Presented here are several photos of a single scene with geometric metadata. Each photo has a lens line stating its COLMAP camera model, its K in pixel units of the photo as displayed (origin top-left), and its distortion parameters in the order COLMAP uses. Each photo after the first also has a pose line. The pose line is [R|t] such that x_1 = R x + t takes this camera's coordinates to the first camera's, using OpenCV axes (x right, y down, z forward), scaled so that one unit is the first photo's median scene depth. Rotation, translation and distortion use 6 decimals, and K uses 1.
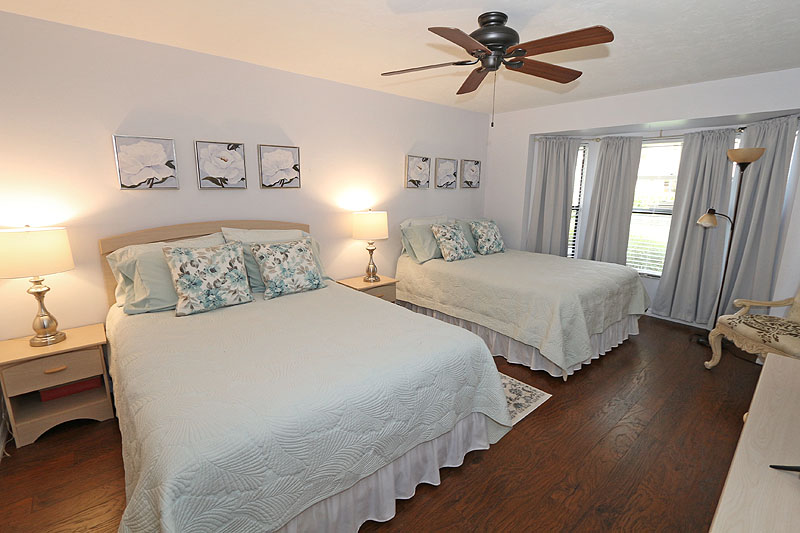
lens RADIAL K [[374.3, 0, 400.0], [0, 374.3, 266.5], [0, 0, 1]] dist [-0.002355, -0.000146]
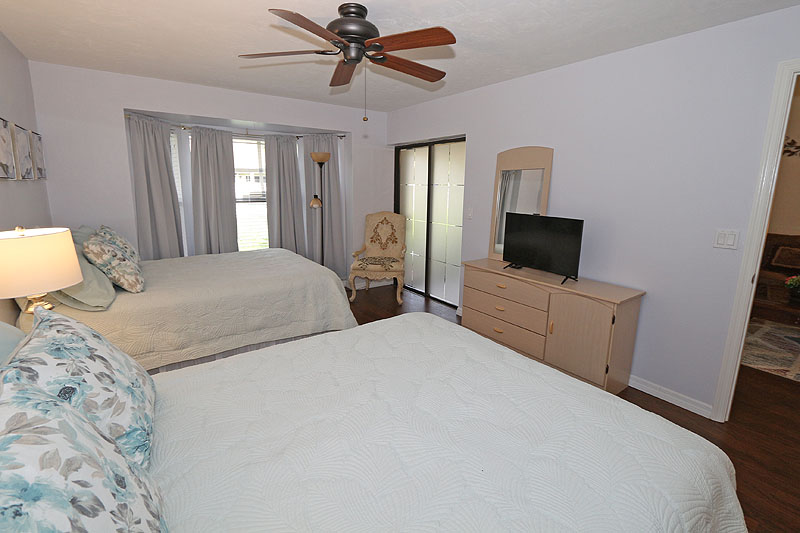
lens RADIAL K [[374.3, 0, 400.0], [0, 374.3, 266.5], [0, 0, 1]] dist [-0.002355, -0.000146]
pose [[0.094932, -0.226291, 0.969423, -0.467384], [0.197238, 0.958791, 0.204494, -0.103871], [-0.975748, 0.171794, 0.135653, 0.469425]]
